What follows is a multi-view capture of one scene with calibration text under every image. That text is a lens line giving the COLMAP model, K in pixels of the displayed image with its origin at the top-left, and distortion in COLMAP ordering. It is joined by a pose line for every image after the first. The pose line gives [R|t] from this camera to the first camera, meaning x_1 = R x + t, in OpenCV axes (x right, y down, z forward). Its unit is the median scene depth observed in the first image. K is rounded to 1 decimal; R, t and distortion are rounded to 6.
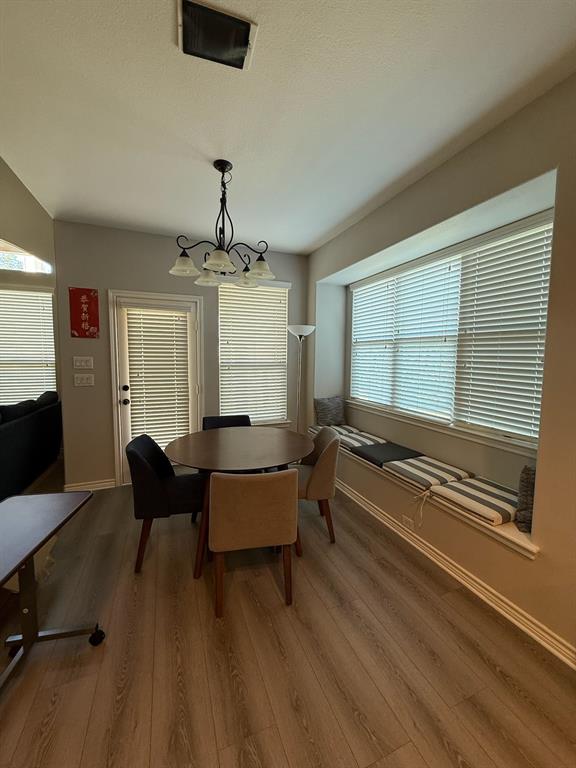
lens RADIAL K [[305.4, 0, 288.7], [0, 305.4, 381.6], [0, 0, 1]] dist [-0.004146, -0.000316]
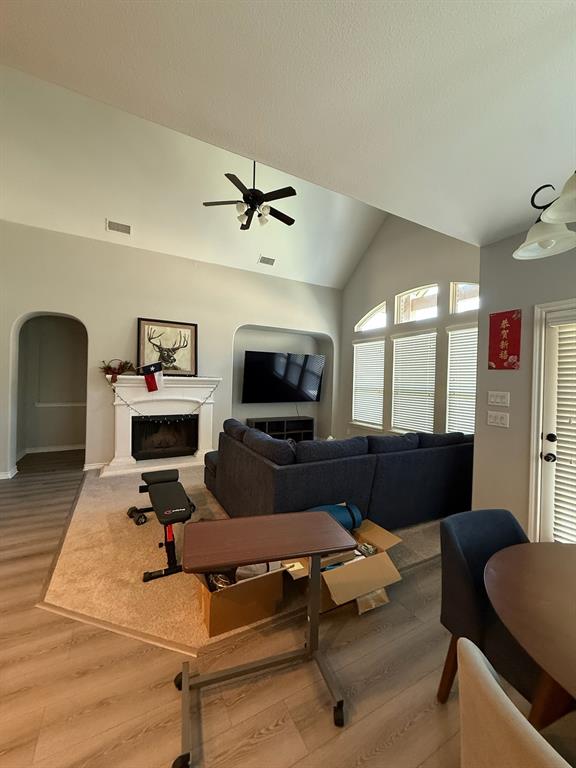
lens RADIAL K [[305.4, 0, 288.7], [0, 305.4, 381.6], [0, 0, 1]] dist [-0.004146, -0.000316]
pose [[0.112817, -0.001020, -0.993615, 0.100923], [-0.105679, 0.994315, -0.013020, -0.036024], [0.987980, 0.106473, 0.112067, 0.319488]]
